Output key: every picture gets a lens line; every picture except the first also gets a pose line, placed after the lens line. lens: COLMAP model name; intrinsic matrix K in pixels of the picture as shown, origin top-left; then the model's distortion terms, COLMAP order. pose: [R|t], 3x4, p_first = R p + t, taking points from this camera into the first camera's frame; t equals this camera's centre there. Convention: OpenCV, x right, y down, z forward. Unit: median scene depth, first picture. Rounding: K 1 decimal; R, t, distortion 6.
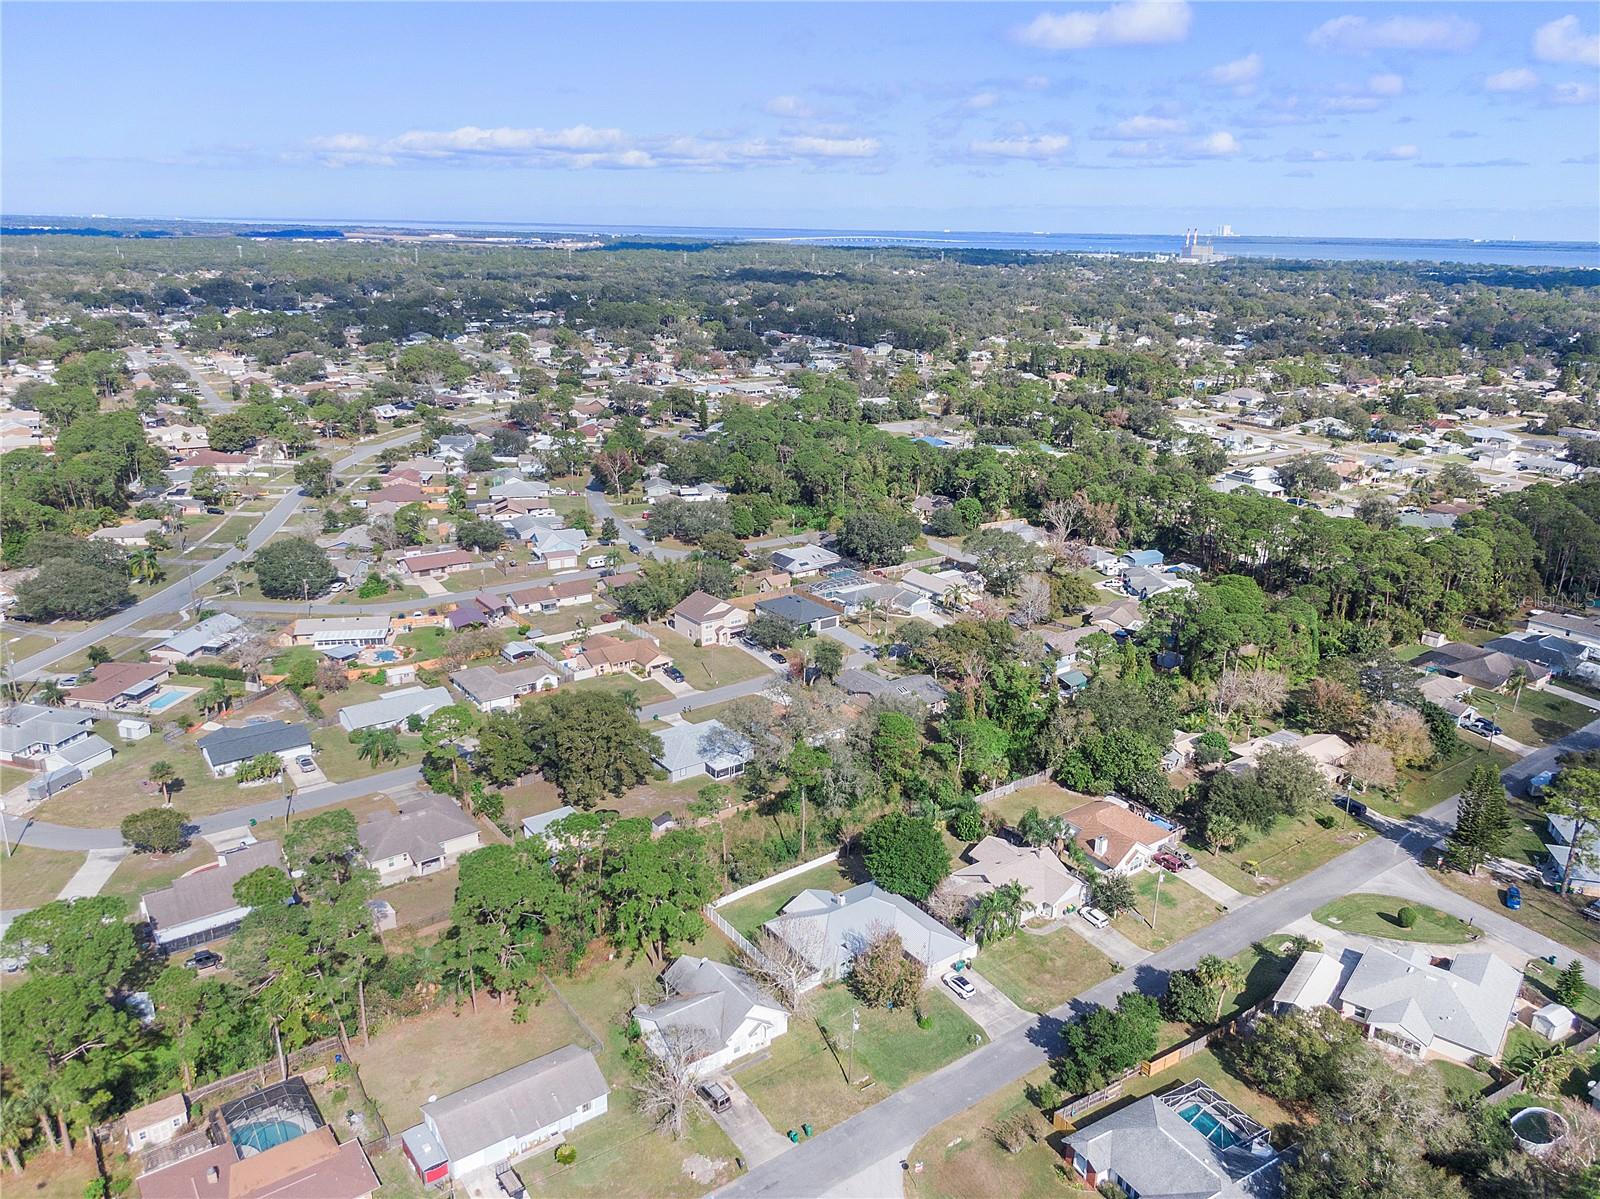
lens RADIAL K [[1135.9, 0, 800.0], [0, 1135.9, 599.5], [0, 0, 1]] dist [0.002595, -0.009644]
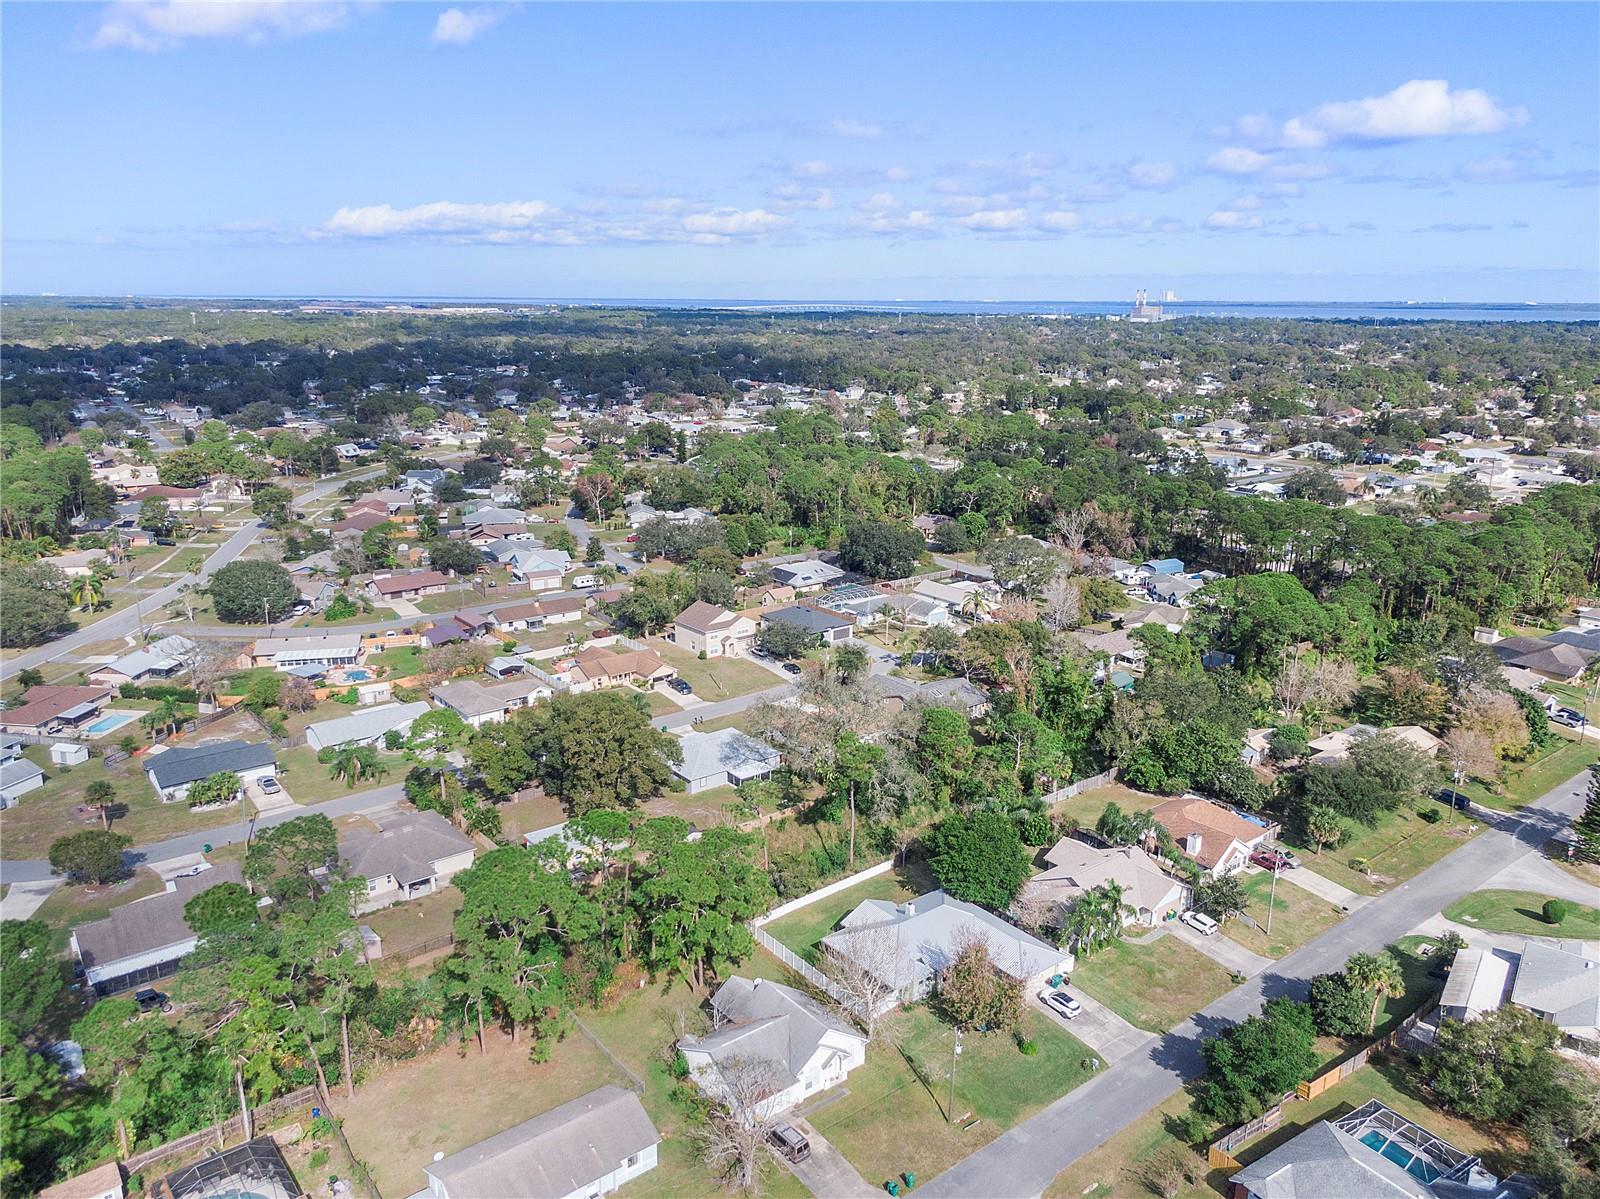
lens RADIAL K [[1140.2, 0, 800.0], [0, 1140.2, 599.5], [0, 0, 1]] dist [-0.004173, -0.000152]
pose [[0.999224, -0.020293, 0.033757, -0.055784], [0.022156, 0.998197, -0.055778, 0.062345], [-0.032564, 0.056482, 0.997872, 0.108912]]
